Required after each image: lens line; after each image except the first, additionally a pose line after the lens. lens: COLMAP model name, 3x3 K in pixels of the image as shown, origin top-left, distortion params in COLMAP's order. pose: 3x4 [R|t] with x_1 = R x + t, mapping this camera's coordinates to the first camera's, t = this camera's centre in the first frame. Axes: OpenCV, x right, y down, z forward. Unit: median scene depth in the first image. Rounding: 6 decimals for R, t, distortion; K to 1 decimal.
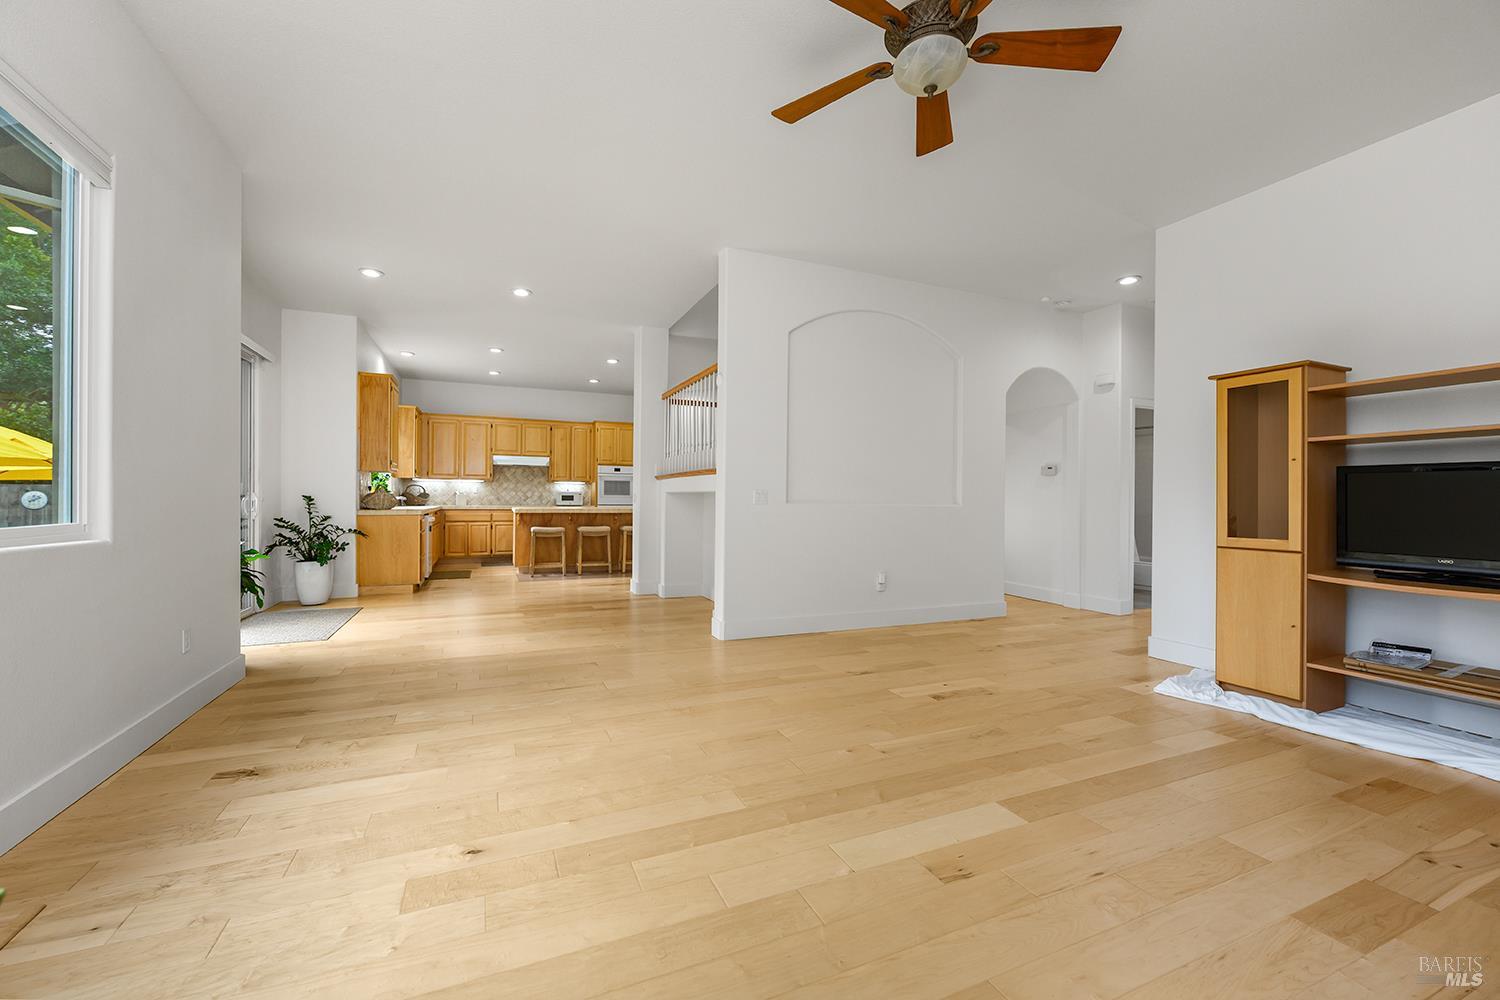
lens RADIAL K [[609.5, 0, 760.6], [0, 609.5, 497.5], [0, 0, 1]] dist [-0.010200, 0.001455]
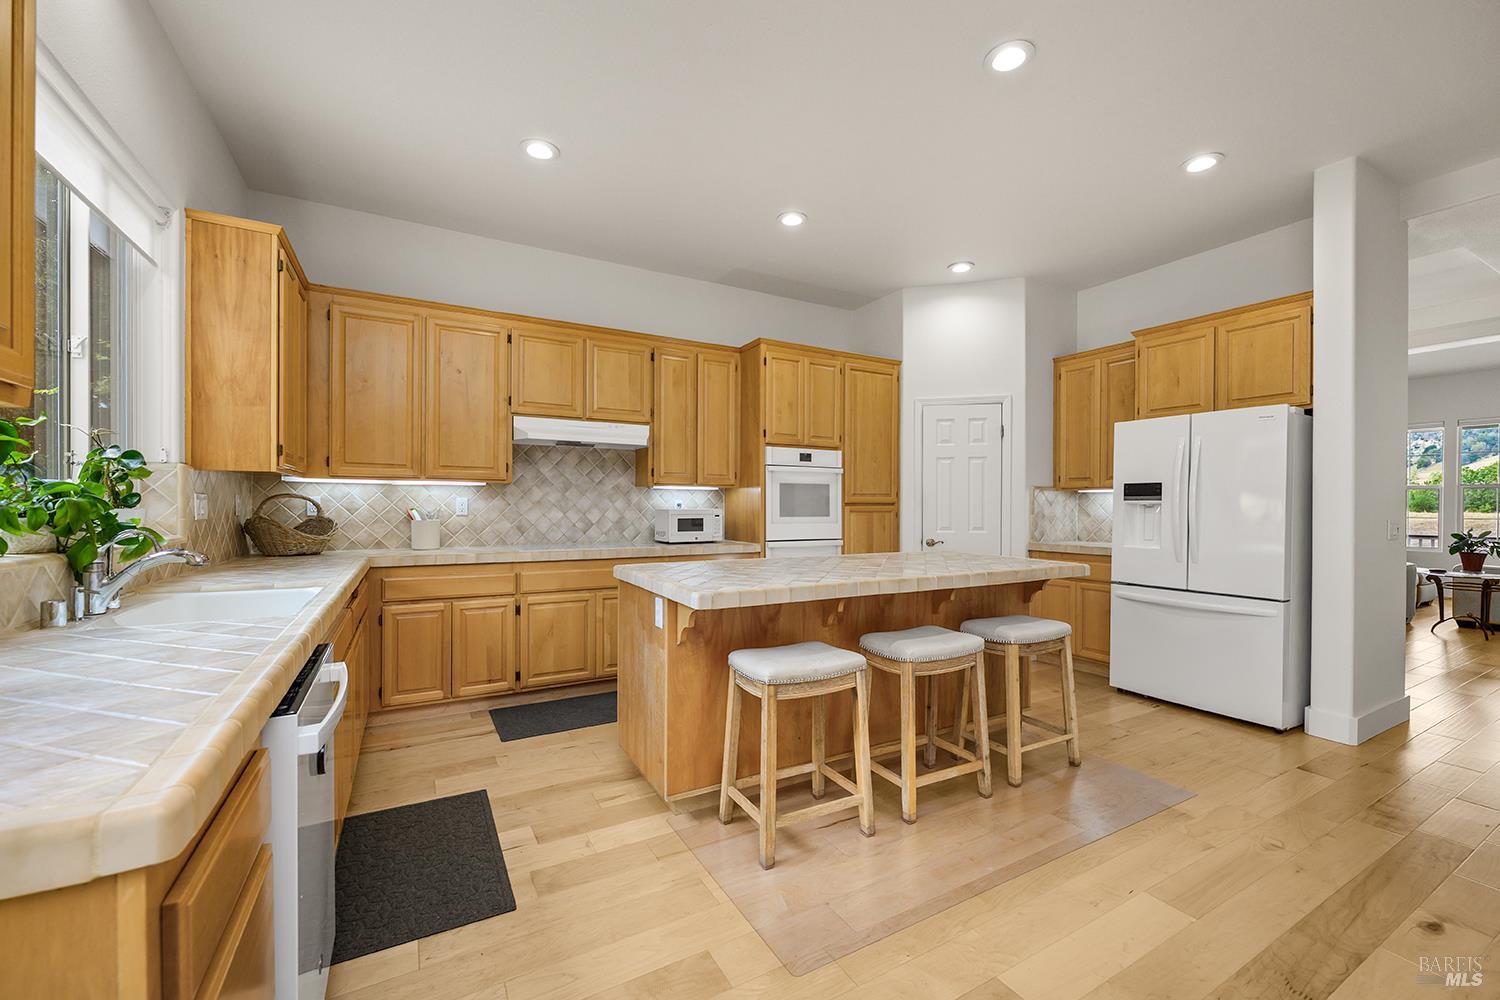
lens RADIAL K [[609.5, 0, 766.4], [0, 609.5, 510.9], [0, 0, 1]] dist [-0.010200, 0.001455]
pose [[0.993646, -0.003974, 0.112481, -0.322674], [0.002536, 0.999913, 0.012922, -0.014599], [-0.112523, -0.012555, 0.993570, 0.599299]]
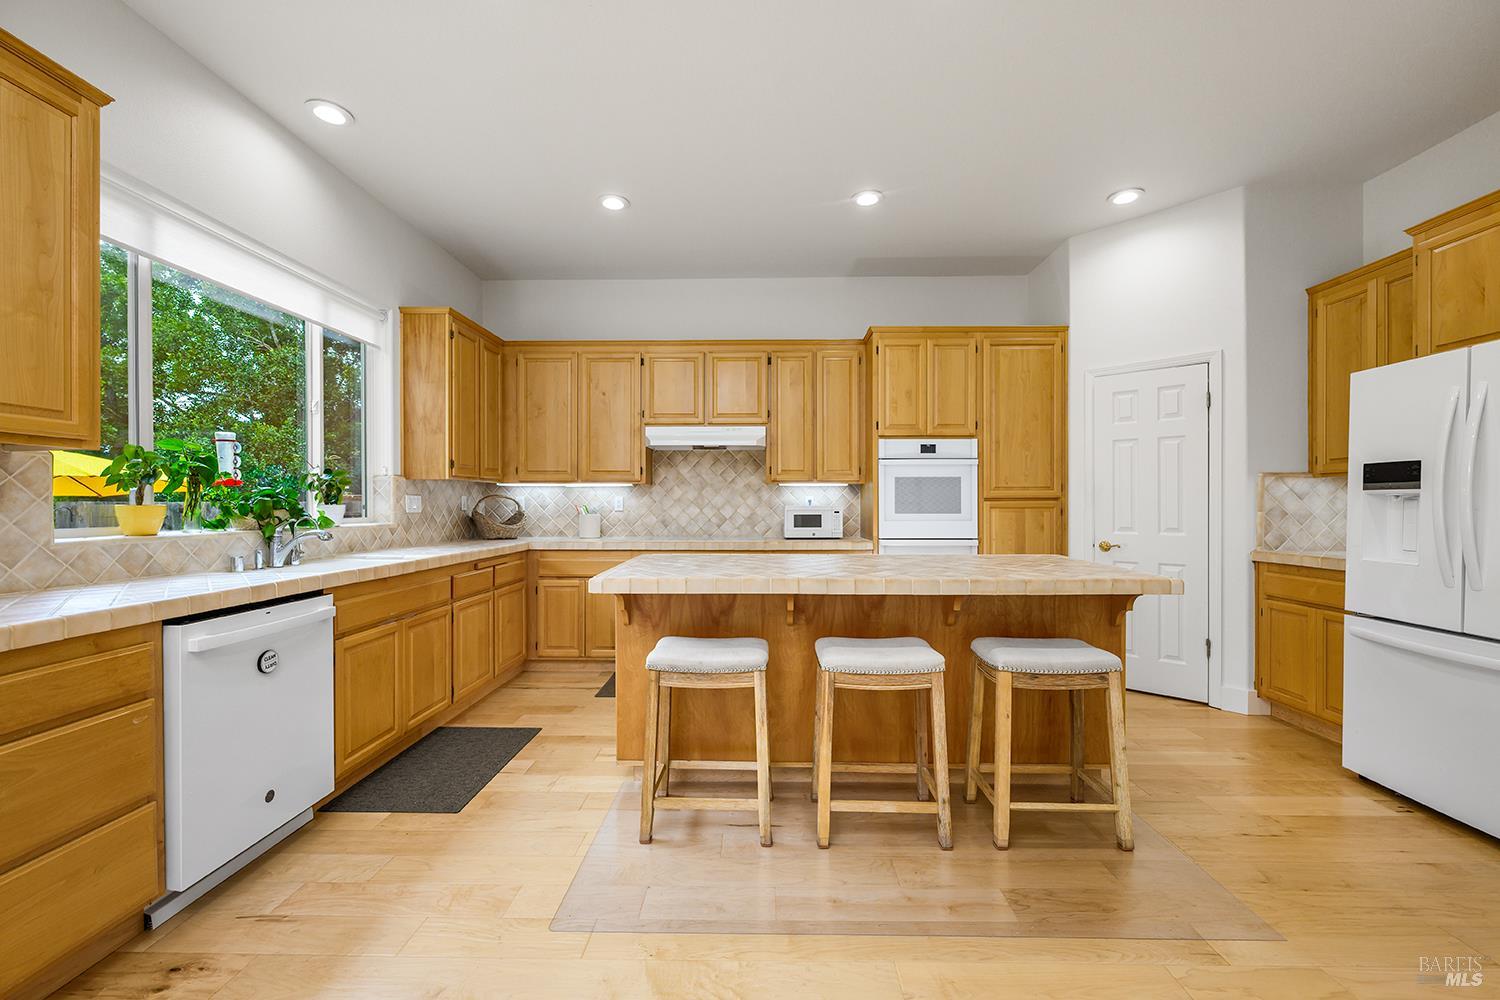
lens RADIAL K [[609.5, 0, 762.5], [0, 609.5, 507.3], [0, 0, 1]] dist [-0.010200, 0.001455]
pose [[0.909193, -0.005571, -0.416338, -0.174989], [0.008625, 0.999948, 0.005455, -0.011798], [0.416286, -0.008551, 0.909194, 0.622335]]
